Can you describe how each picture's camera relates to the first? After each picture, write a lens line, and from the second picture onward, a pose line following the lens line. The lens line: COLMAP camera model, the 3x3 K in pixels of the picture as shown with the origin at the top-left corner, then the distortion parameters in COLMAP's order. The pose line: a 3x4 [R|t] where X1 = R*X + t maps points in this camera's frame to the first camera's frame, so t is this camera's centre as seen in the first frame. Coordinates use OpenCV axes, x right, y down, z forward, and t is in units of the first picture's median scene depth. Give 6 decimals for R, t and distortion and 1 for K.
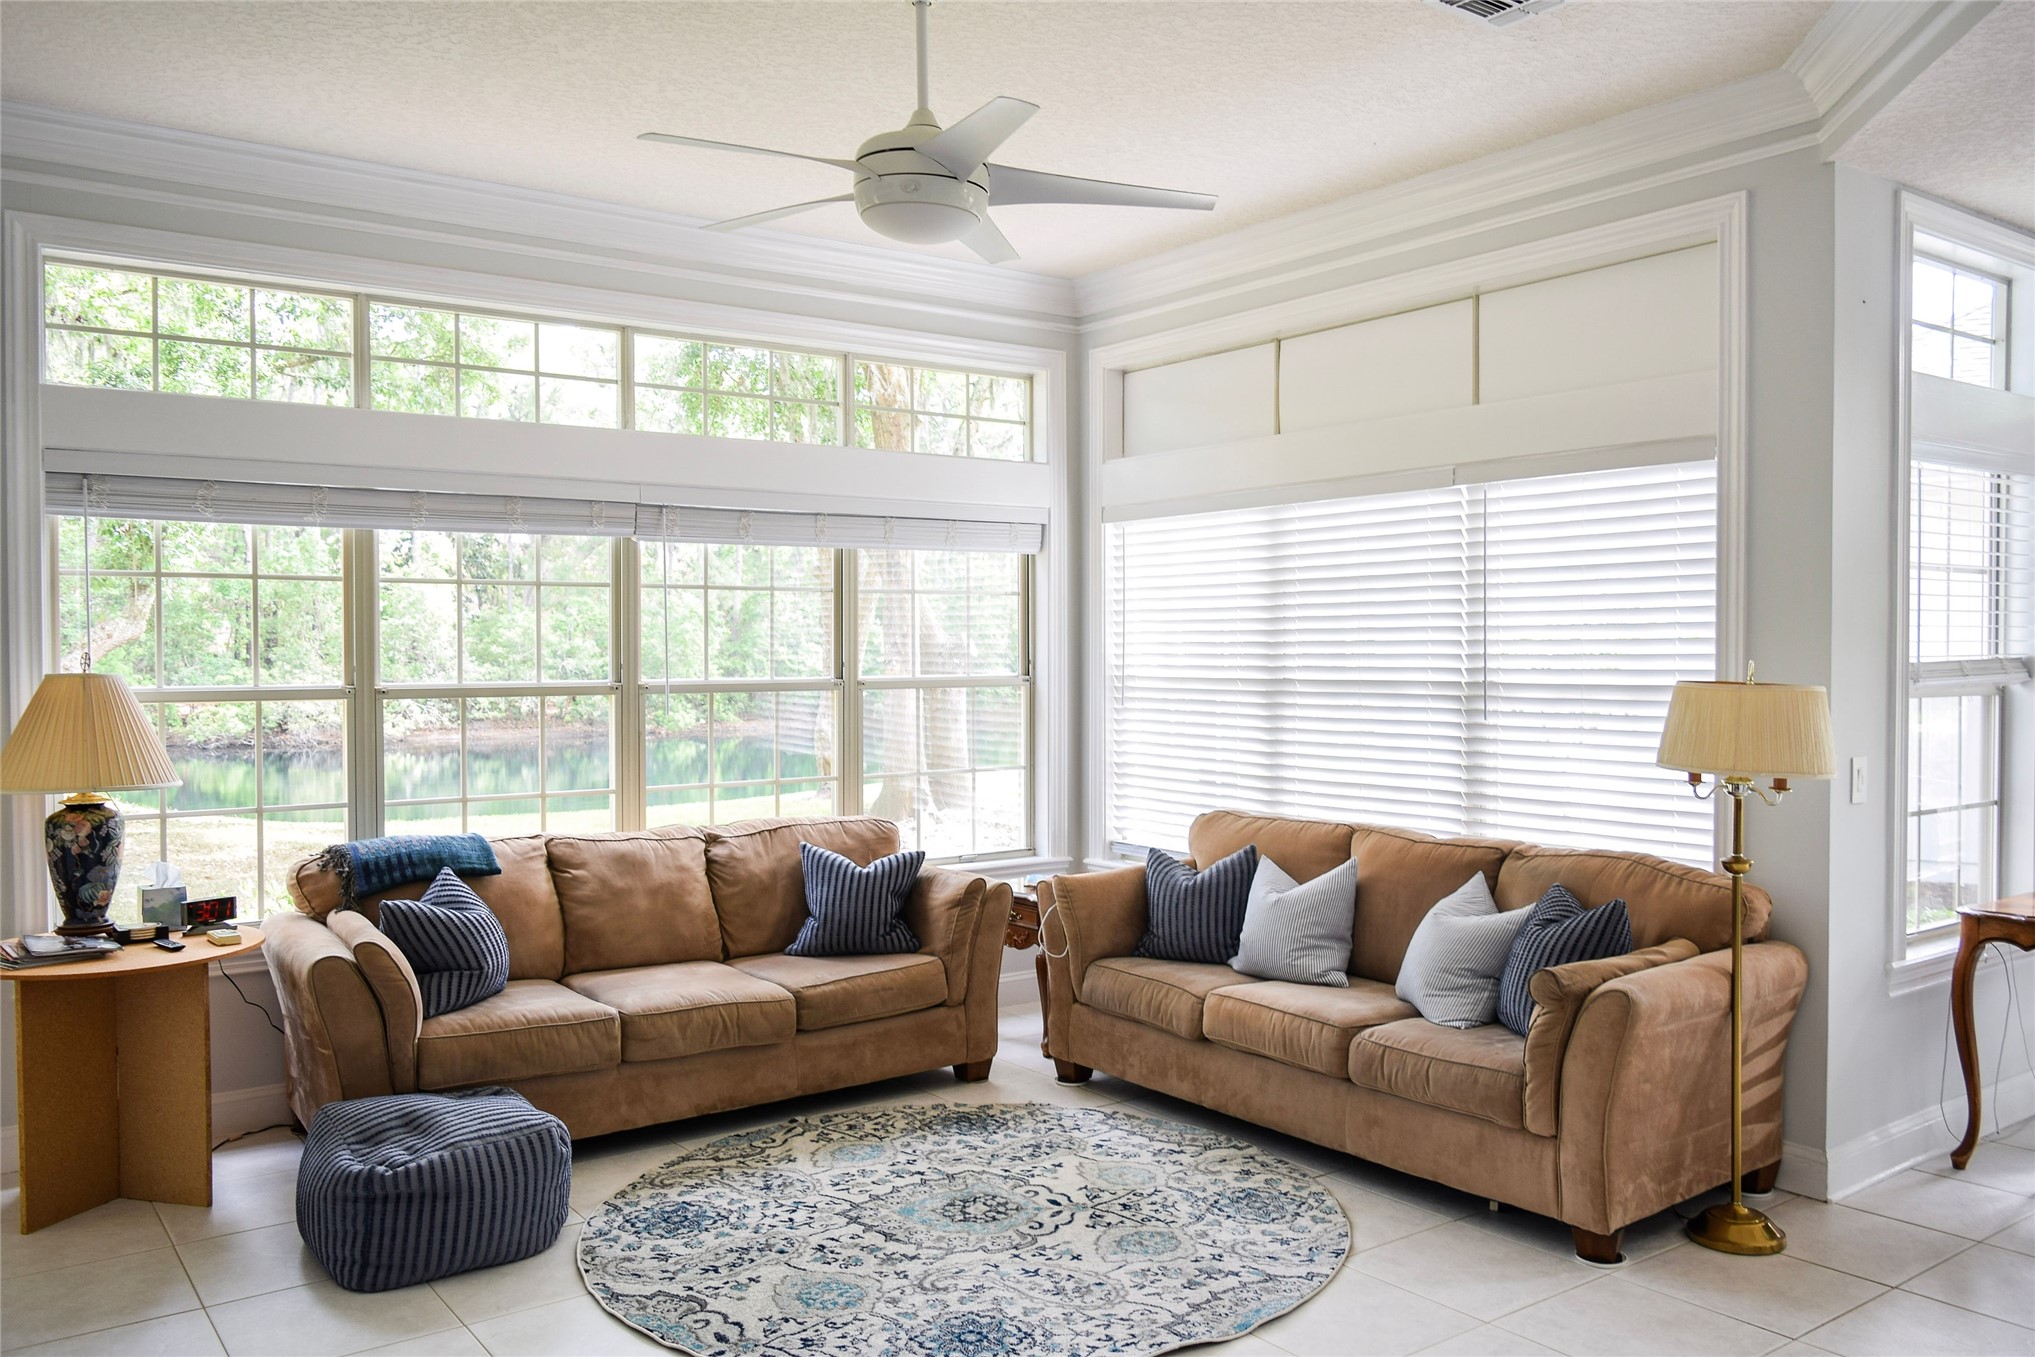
lens RADIAL K [[1627.3, 0, 1025.4], [0, 1627.3, 672.2], [0, 0, 1]] dist [-0.014731, 0.005970]
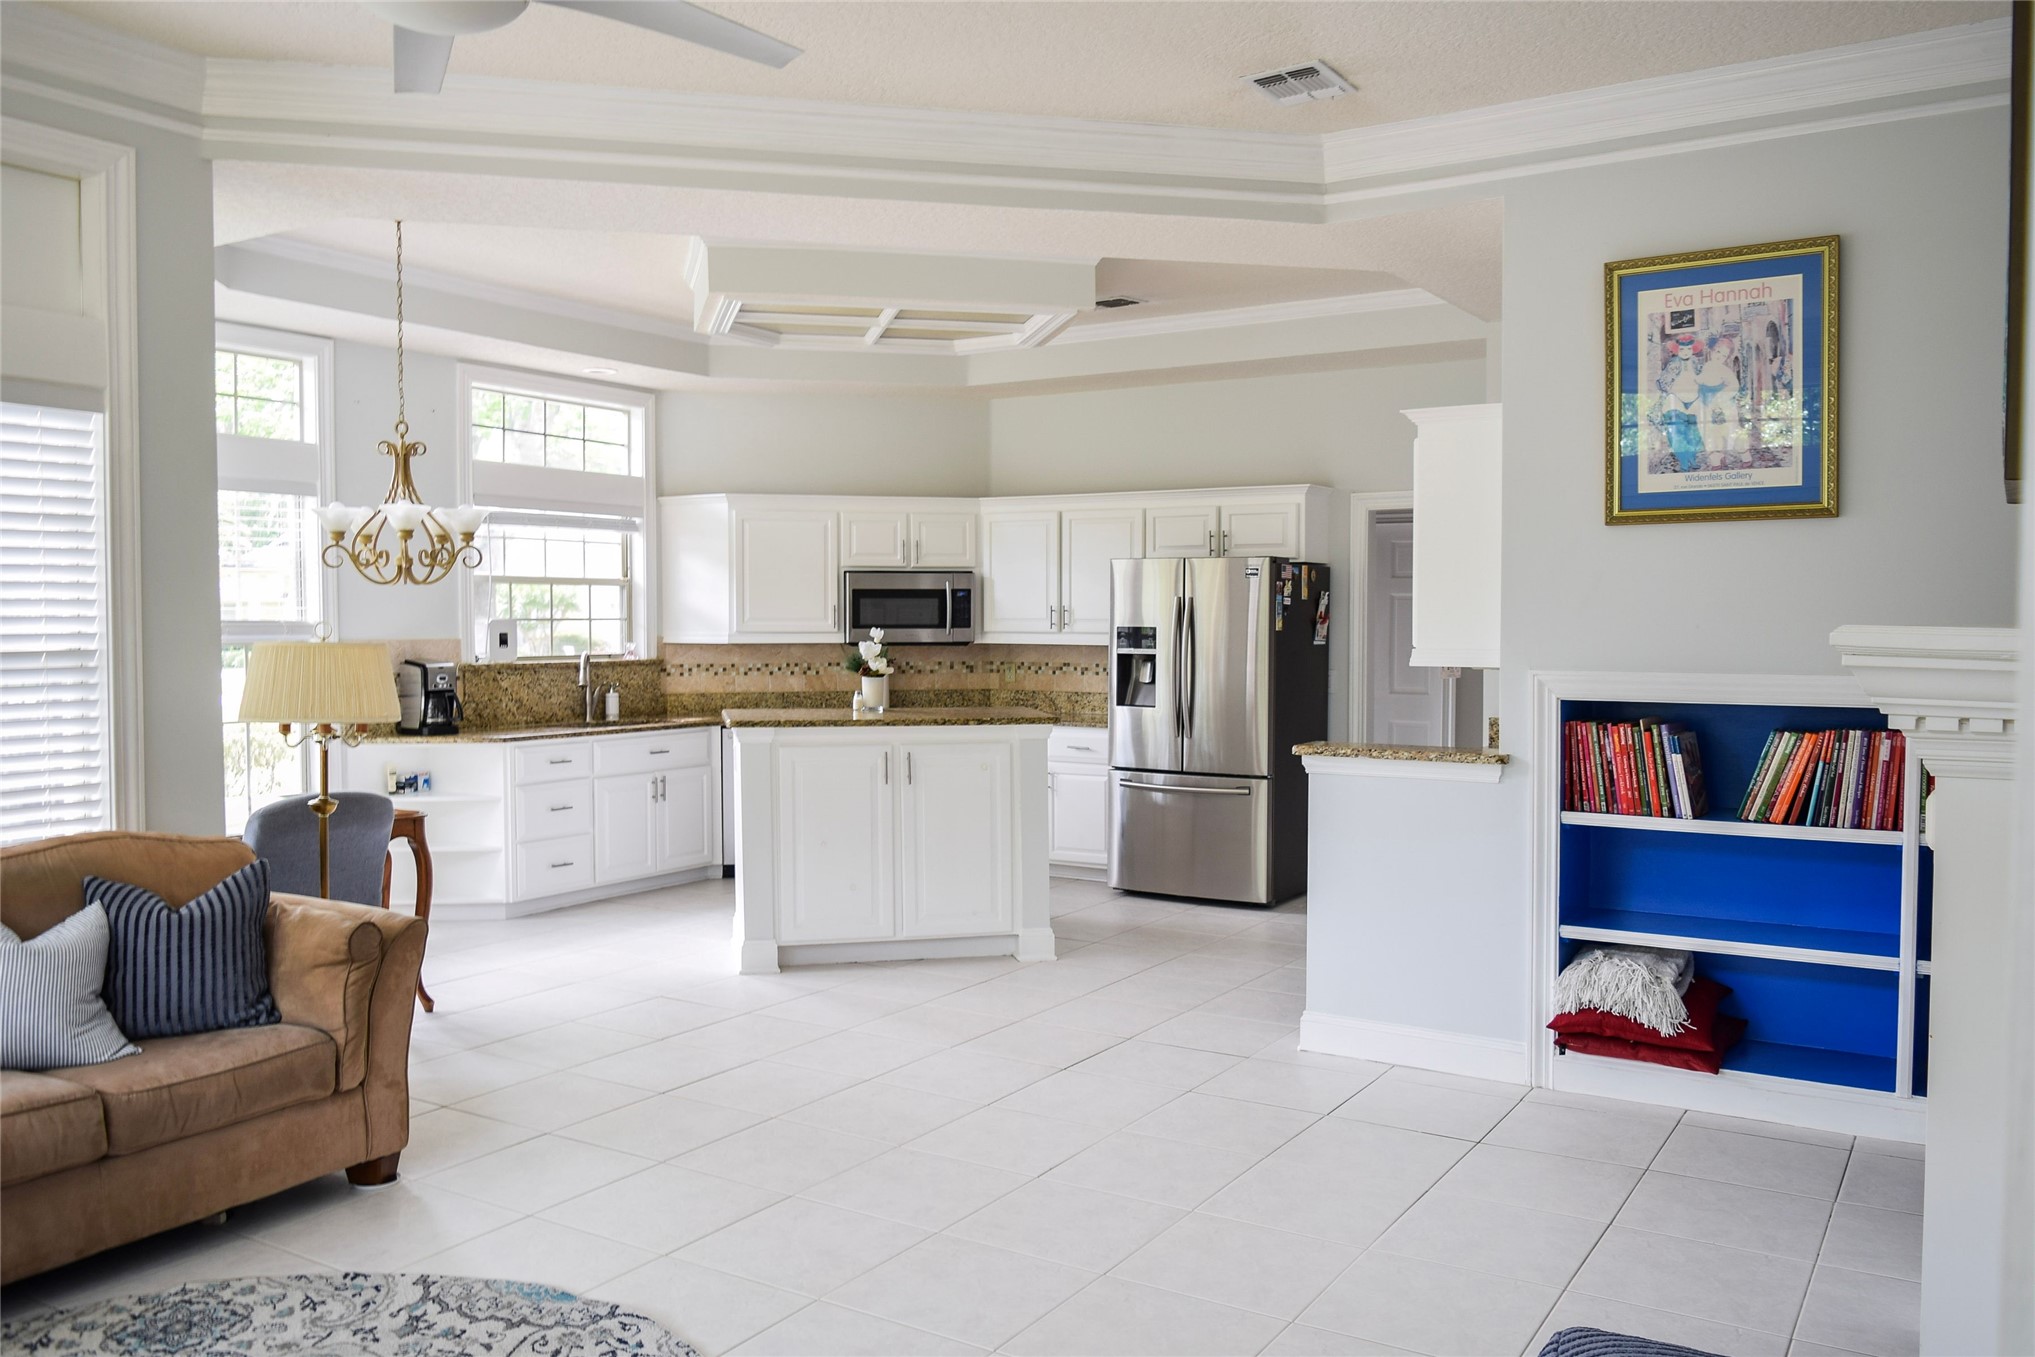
lens RADIAL K [[1627.3, 0, 1025.4], [0, 1627.3, 672.2], [0, 0, 1]] dist [-0.014731, 0.005970]
pose [[-0.373283, -0.026085, 0.927351, -0.728154], [0.024079, 0.998995, 0.037793, 0.000032], [-0.927405, 0.036438, -0.372280, 0.929753]]
